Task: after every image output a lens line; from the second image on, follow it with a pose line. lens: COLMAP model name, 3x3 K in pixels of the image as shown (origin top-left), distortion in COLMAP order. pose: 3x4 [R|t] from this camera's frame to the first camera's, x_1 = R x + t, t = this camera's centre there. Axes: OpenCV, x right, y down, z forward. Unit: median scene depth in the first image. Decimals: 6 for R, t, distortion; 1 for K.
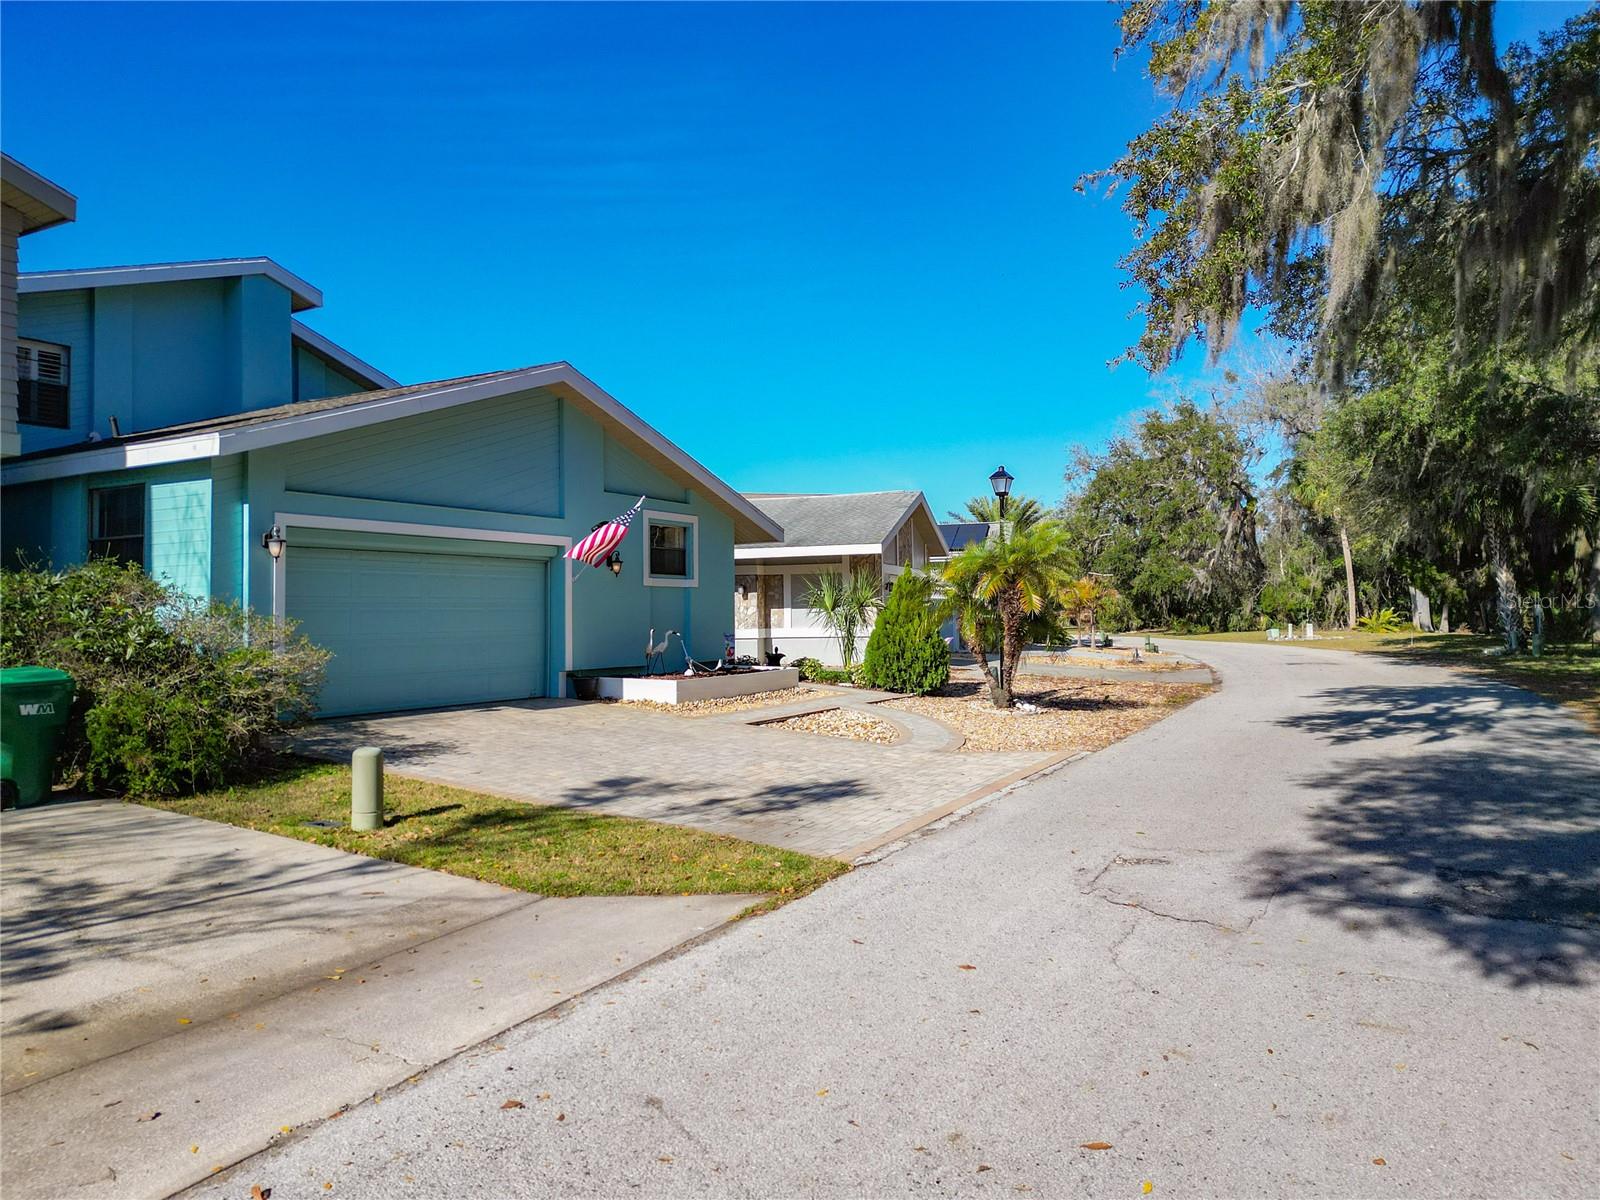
lens RADIAL K [[1188.7, 0, 839.6], [0, 1188.7, 601.0], [0, 0, 1]] dist [0.033712, -0.001343]
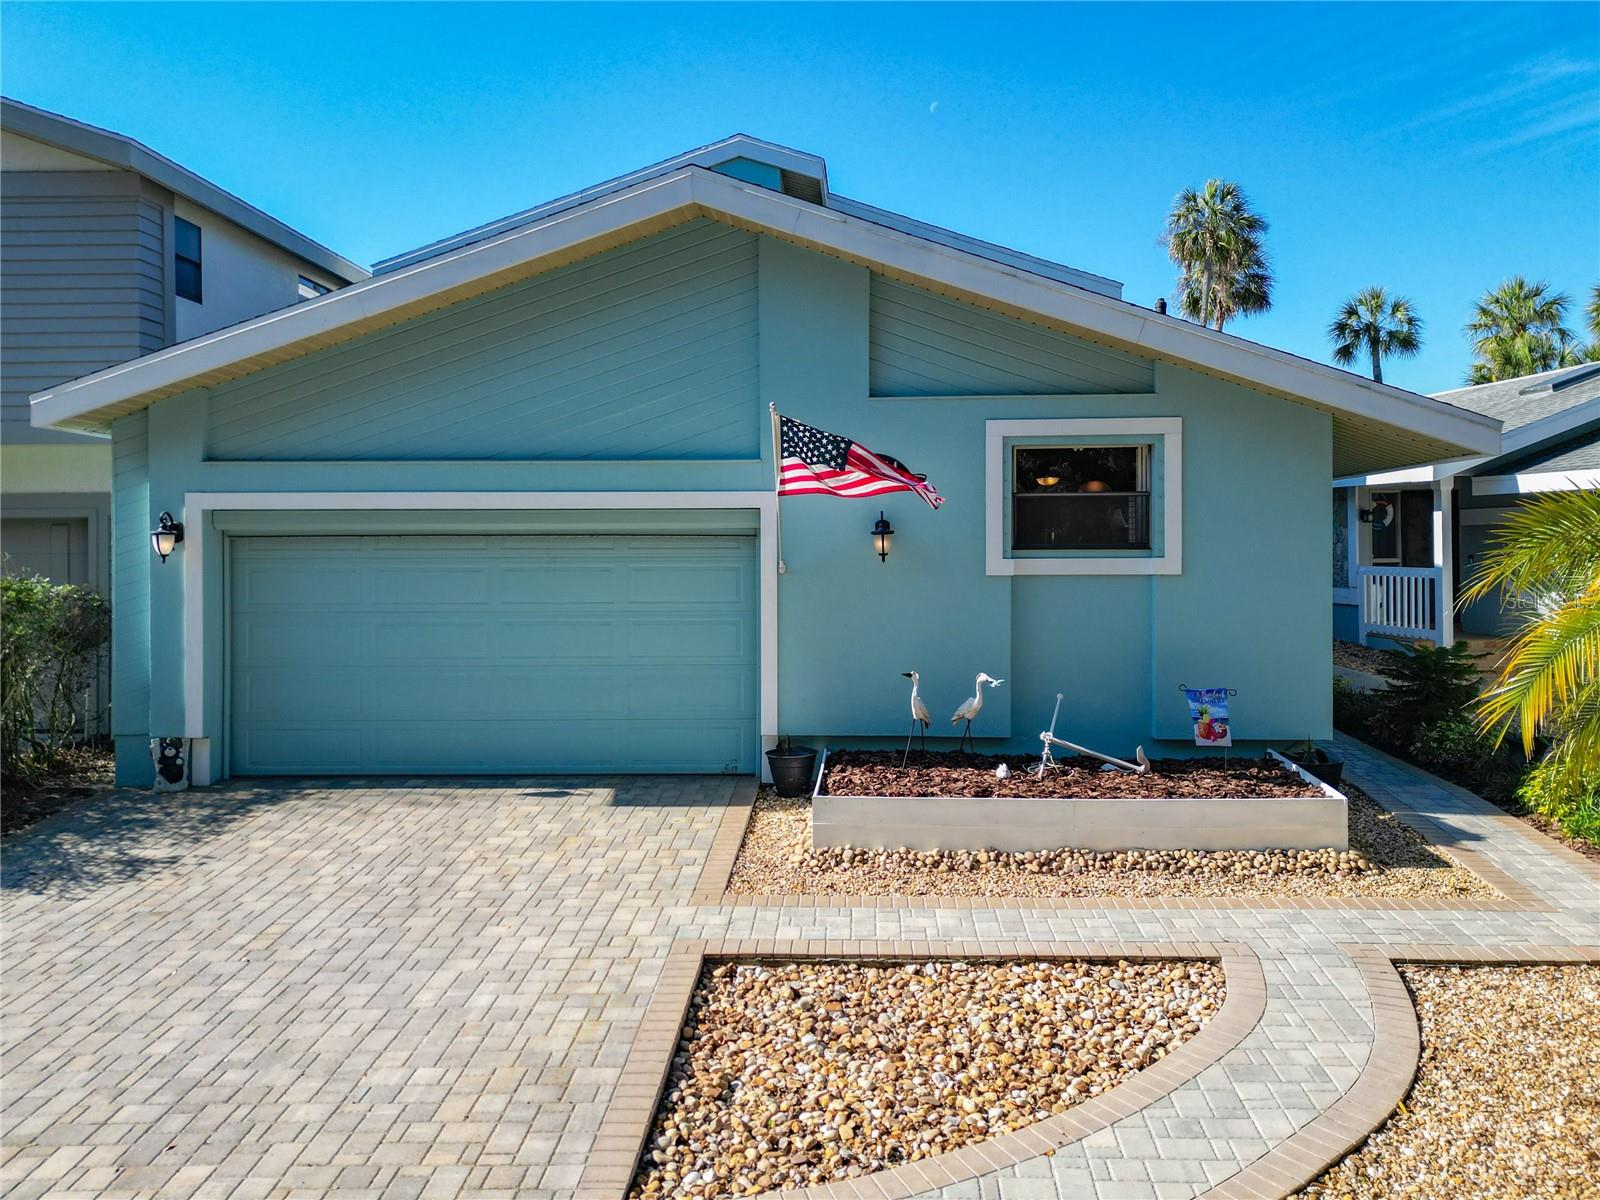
lens RADIAL K [[1120.9, 0, 822.3], [0, 1120.9, 599.1], [0, 0, 1]] dist [0.067273, -0.103709]
pose [[0.436578, 0.041551, -0.898706, 0.208426], [0.011826, 0.998582, 0.051914, -0.026469], [0.899589, -0.033293, 0.435468, 0.696782]]
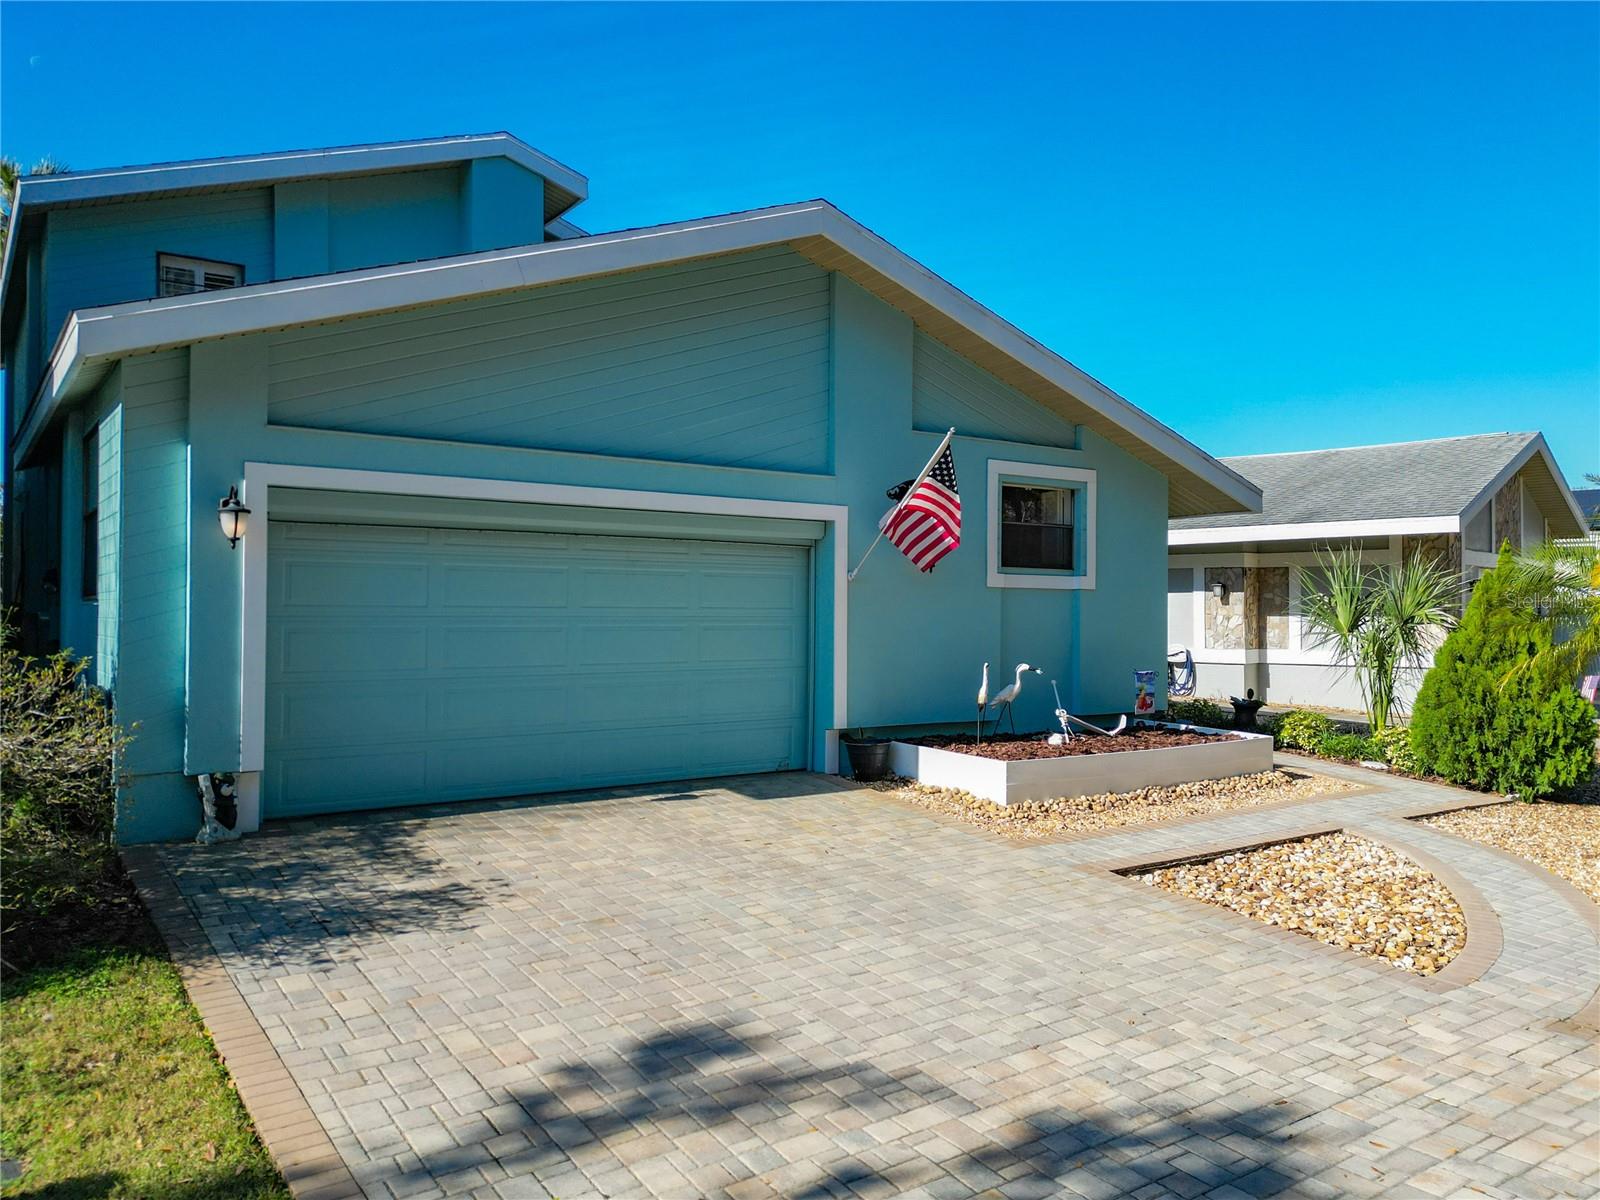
lens RADIAL K [[1188.7, 0, 839.6], [0, 1188.7, 601.0], [0, 0, 1]] dist [0.033712, -0.001343]
pose [[0.896250, 0.015442, -0.443280, 0.030706], [-0.011565, 0.999868, 0.011448, -0.011114], [0.443398, -0.005134, 0.896310, 0.410717]]
